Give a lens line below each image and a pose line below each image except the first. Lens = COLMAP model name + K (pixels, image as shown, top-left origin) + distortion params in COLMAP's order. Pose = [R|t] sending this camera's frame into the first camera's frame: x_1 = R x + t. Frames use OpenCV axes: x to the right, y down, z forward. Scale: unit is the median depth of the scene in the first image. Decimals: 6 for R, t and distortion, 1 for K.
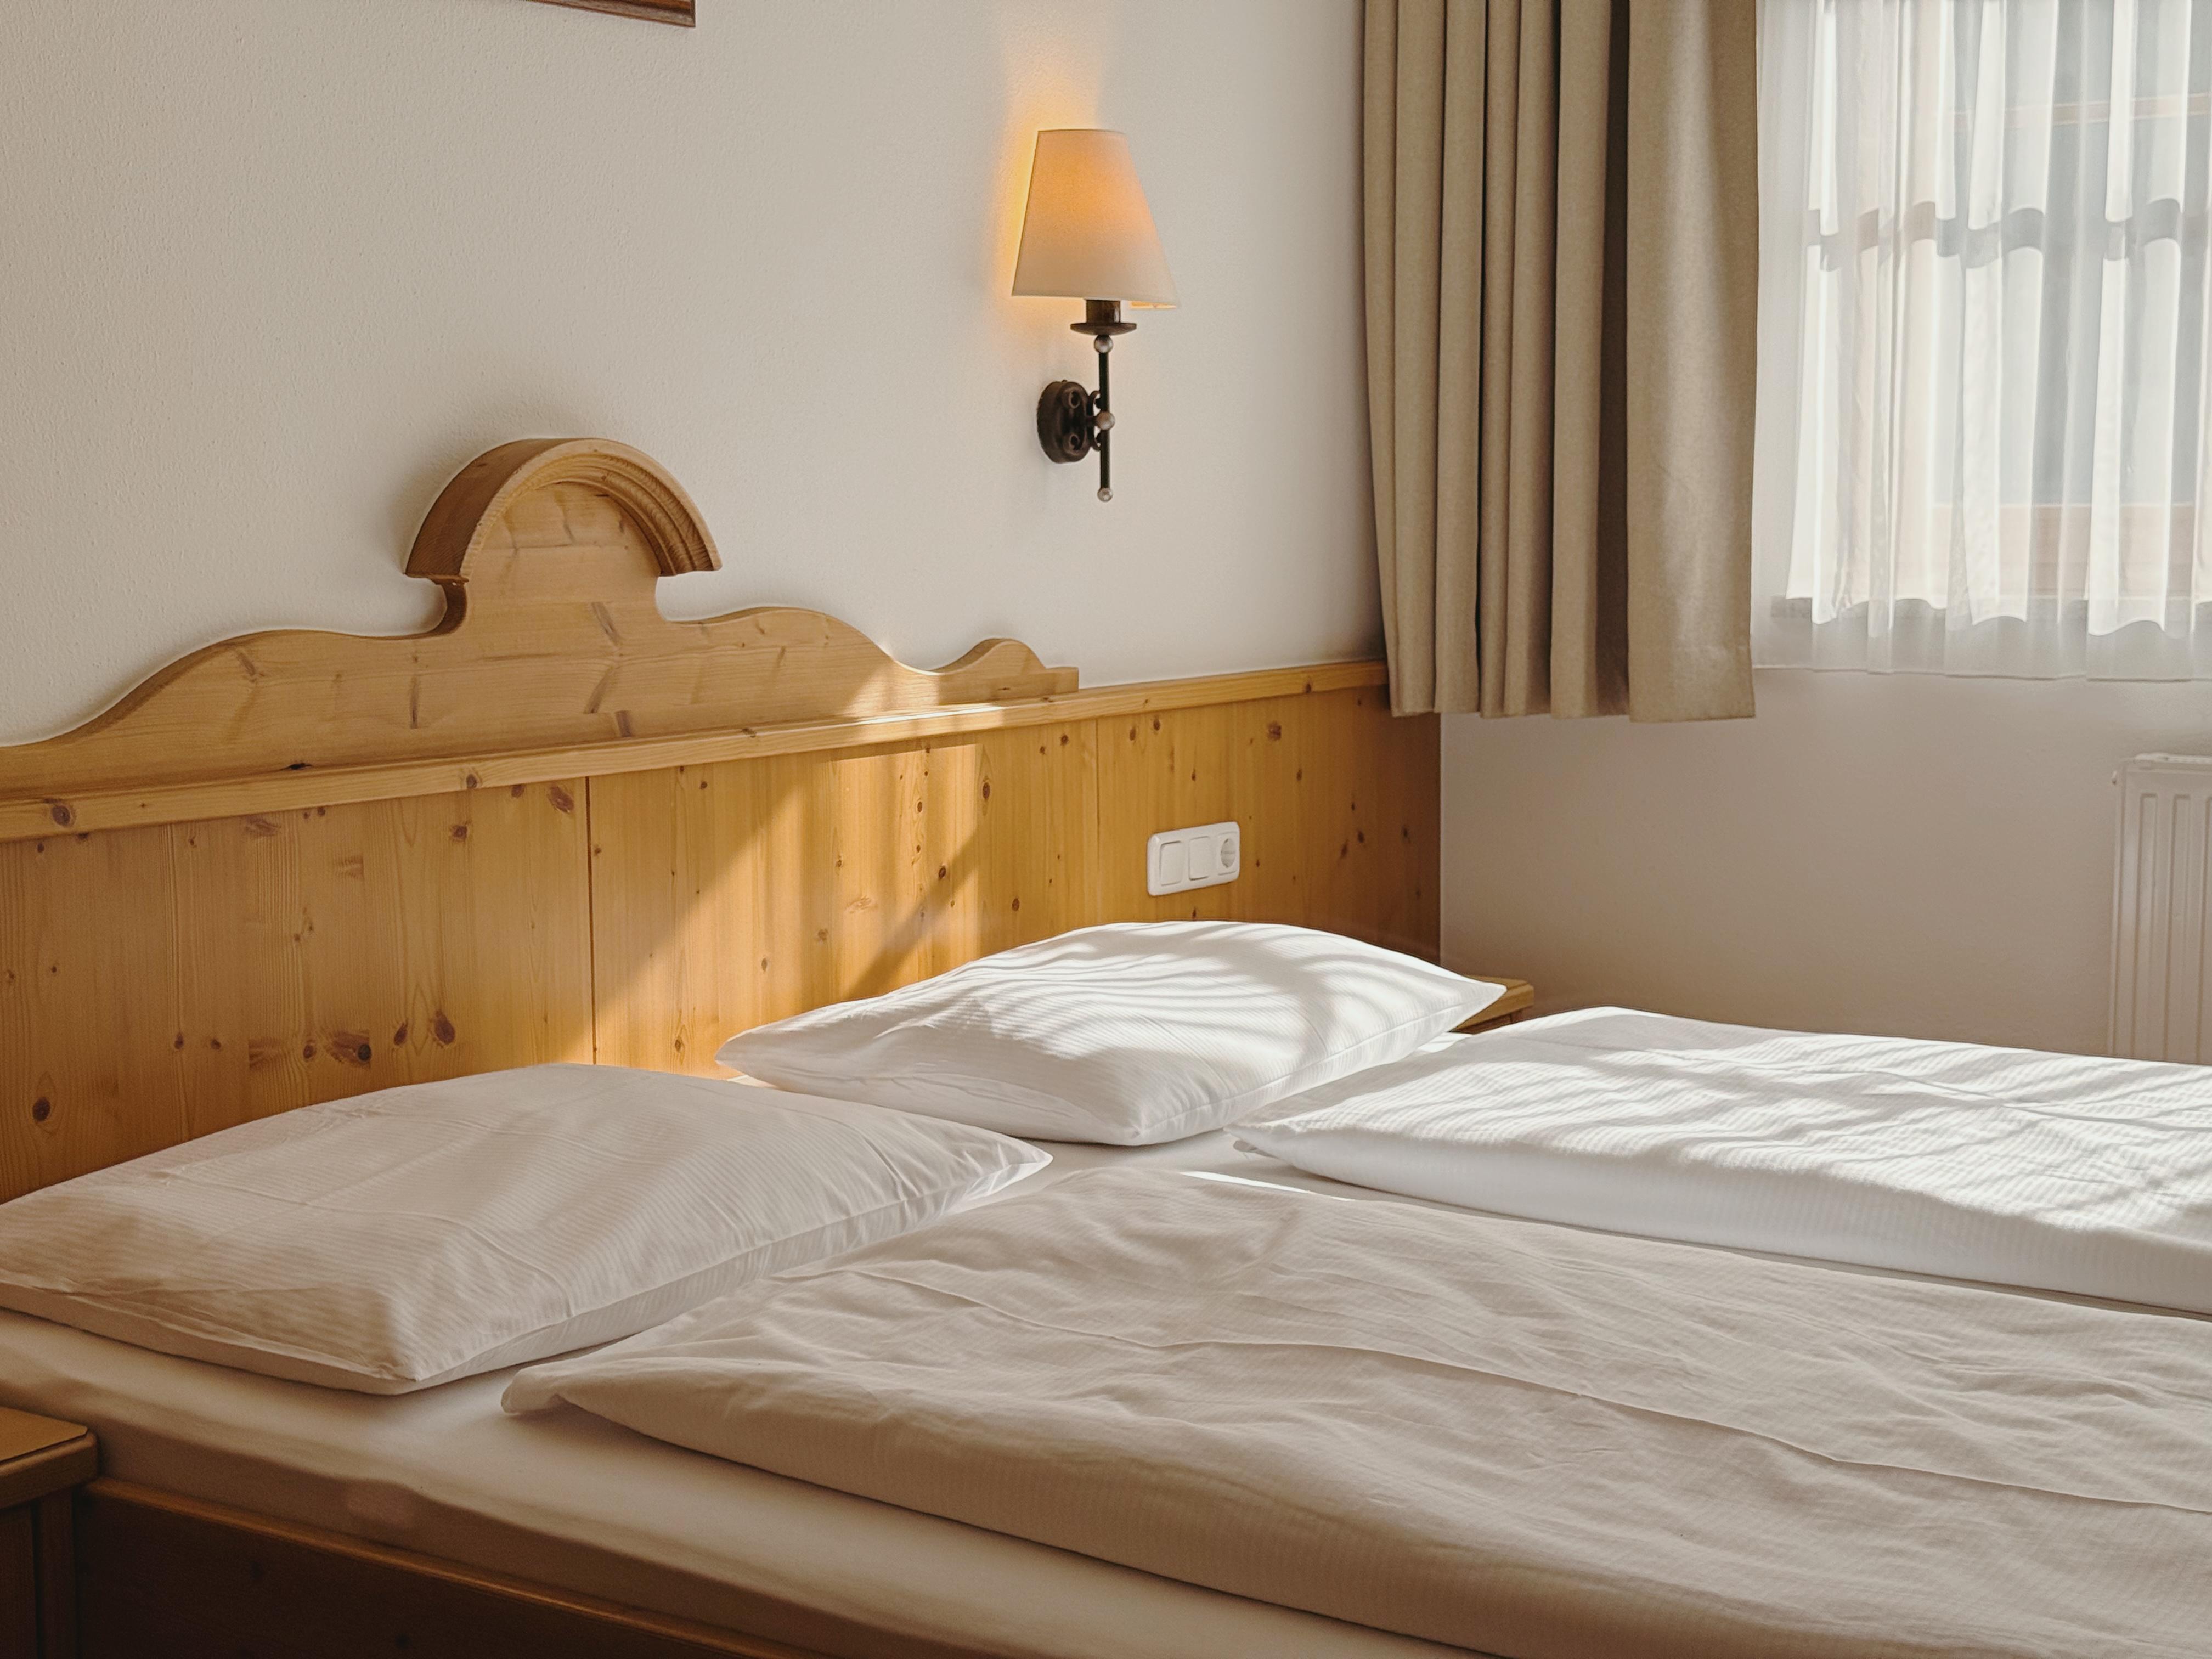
lens RADIAL K [[3105.0, 0, 1106.5], [0, 3105.0, 832.5], [0, 0, 1]] dist [0.166256, -0.287312]
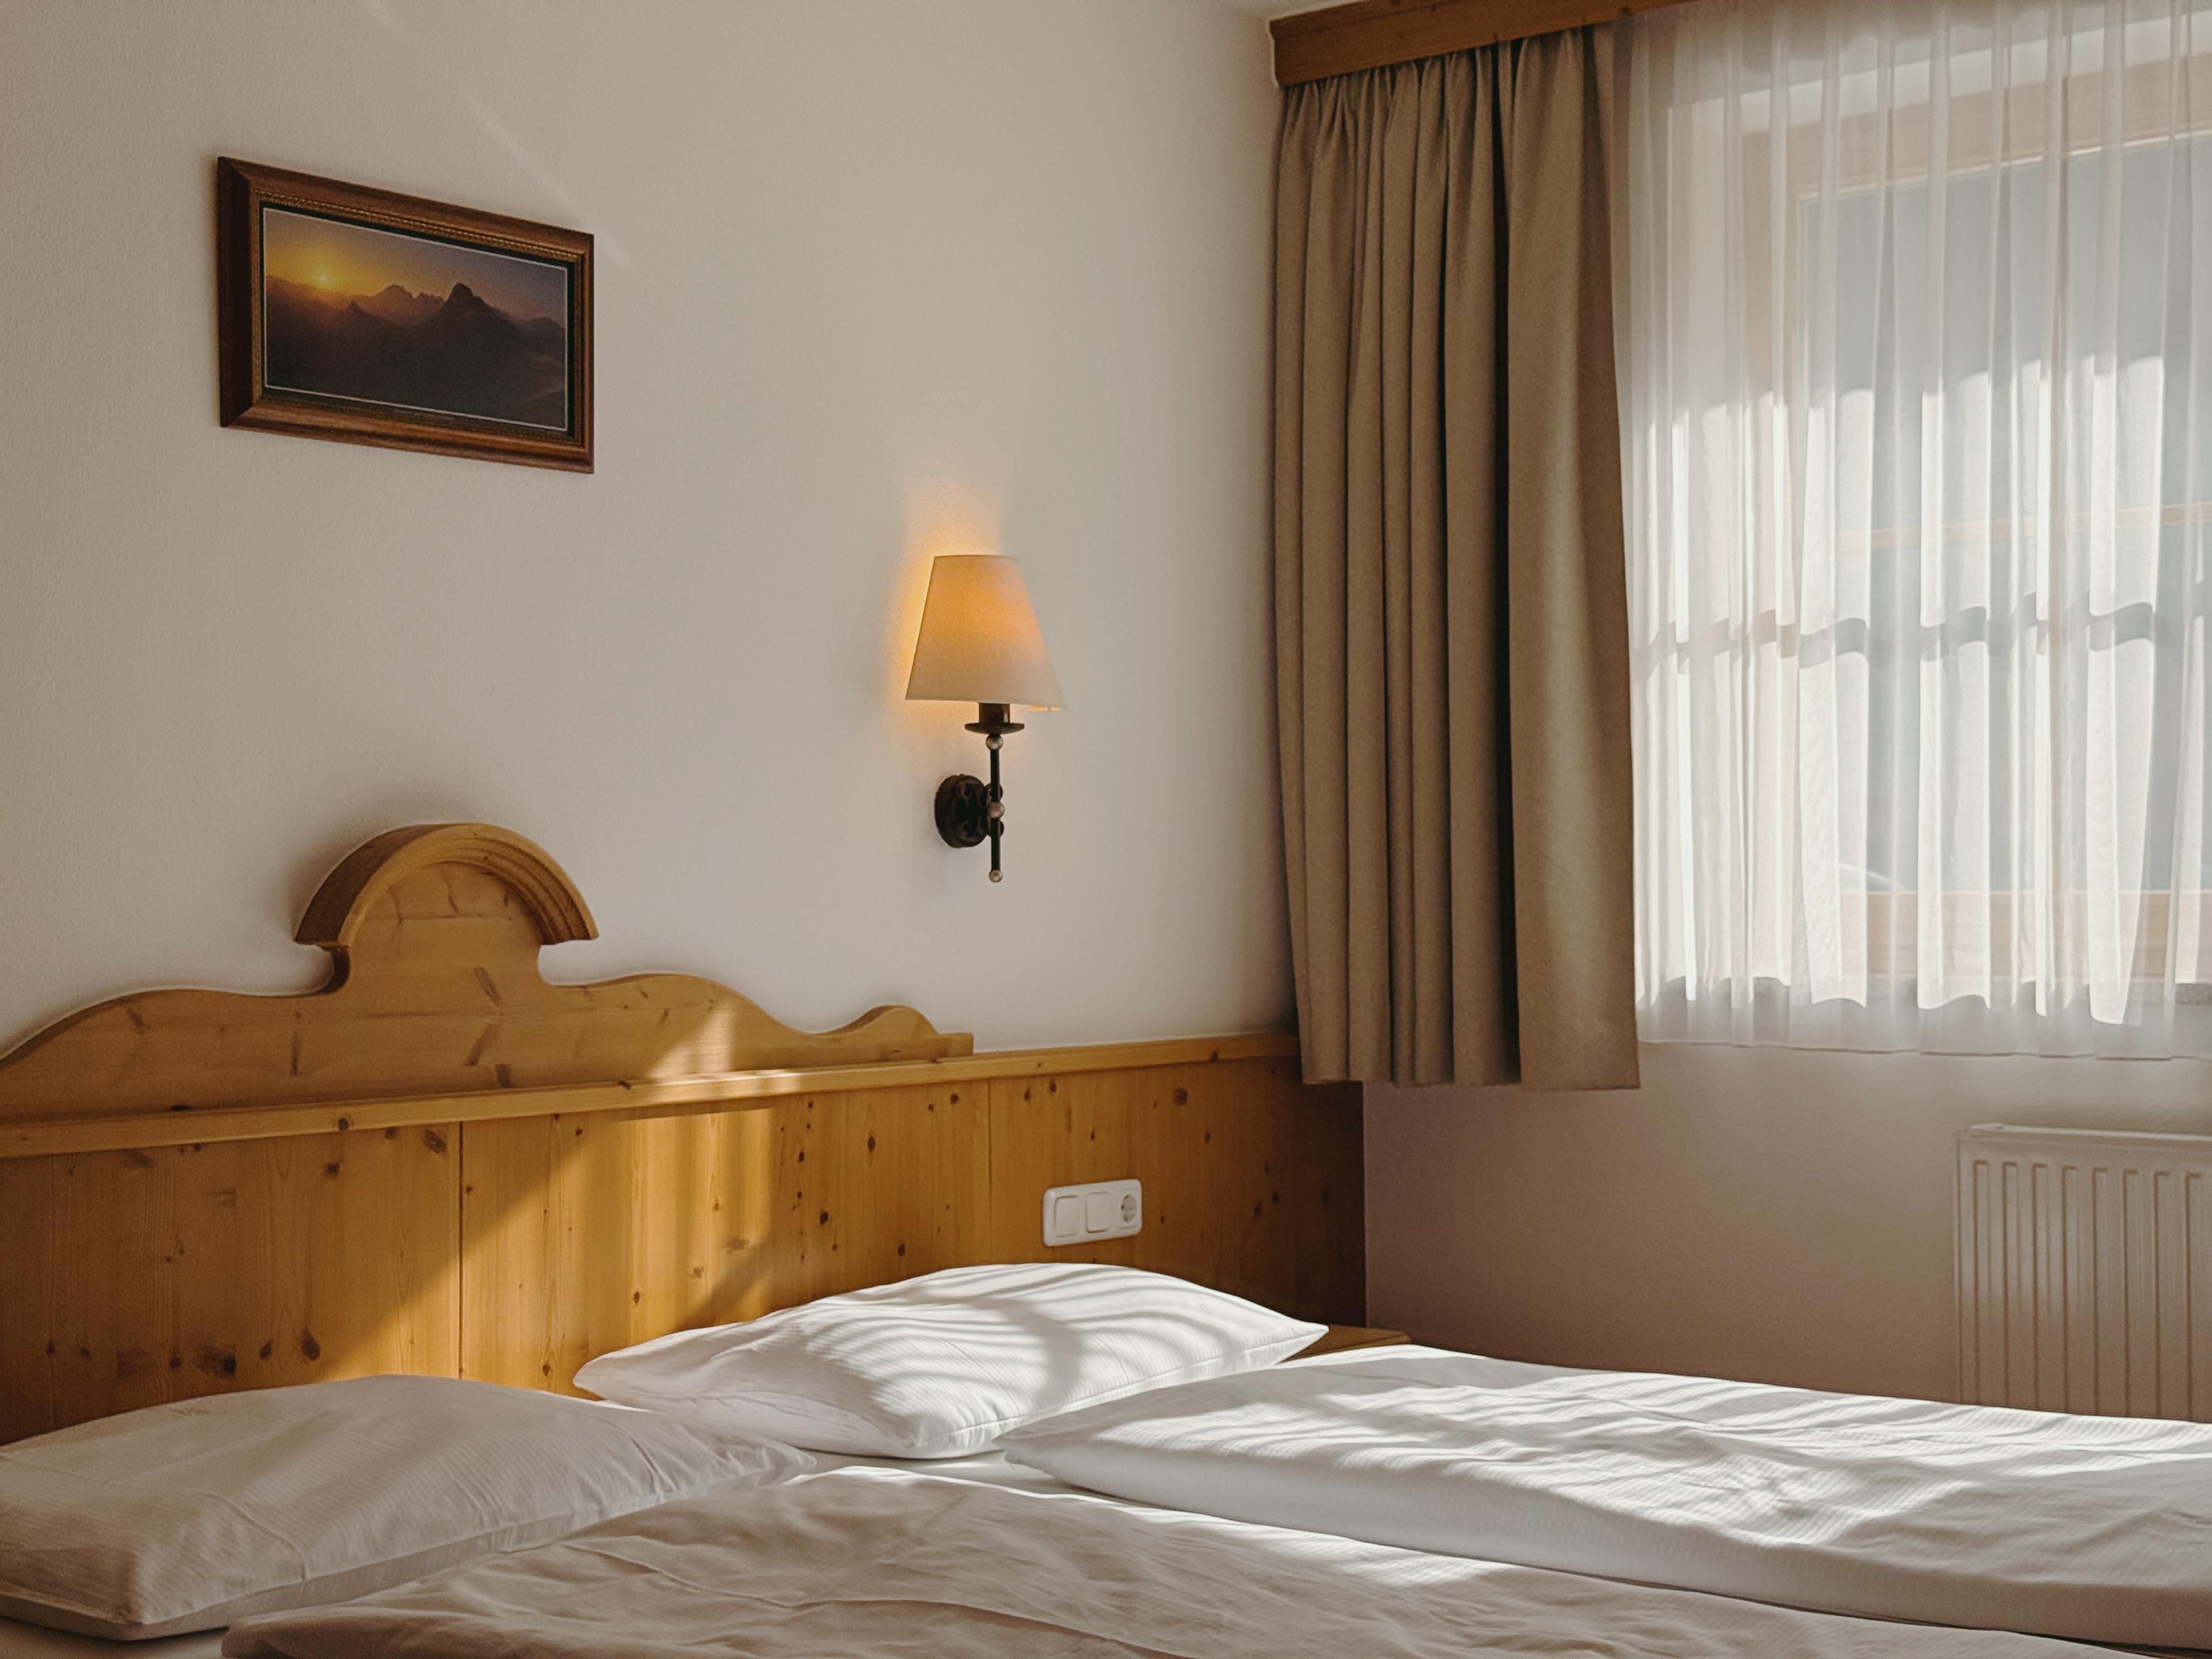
lens RADIAL K [[3105.0, 0, 1106.5], [0, 3105.0, 832.5], [0, 0, 1]] dist [0.166256, -0.287312]
pose [[0.997155, -0.001292, -0.075367, 0.147691], [-0.008468, 0.991605, -0.129024, 0.021762], [0.074901, 0.129295, 0.988773, -0.107654]]
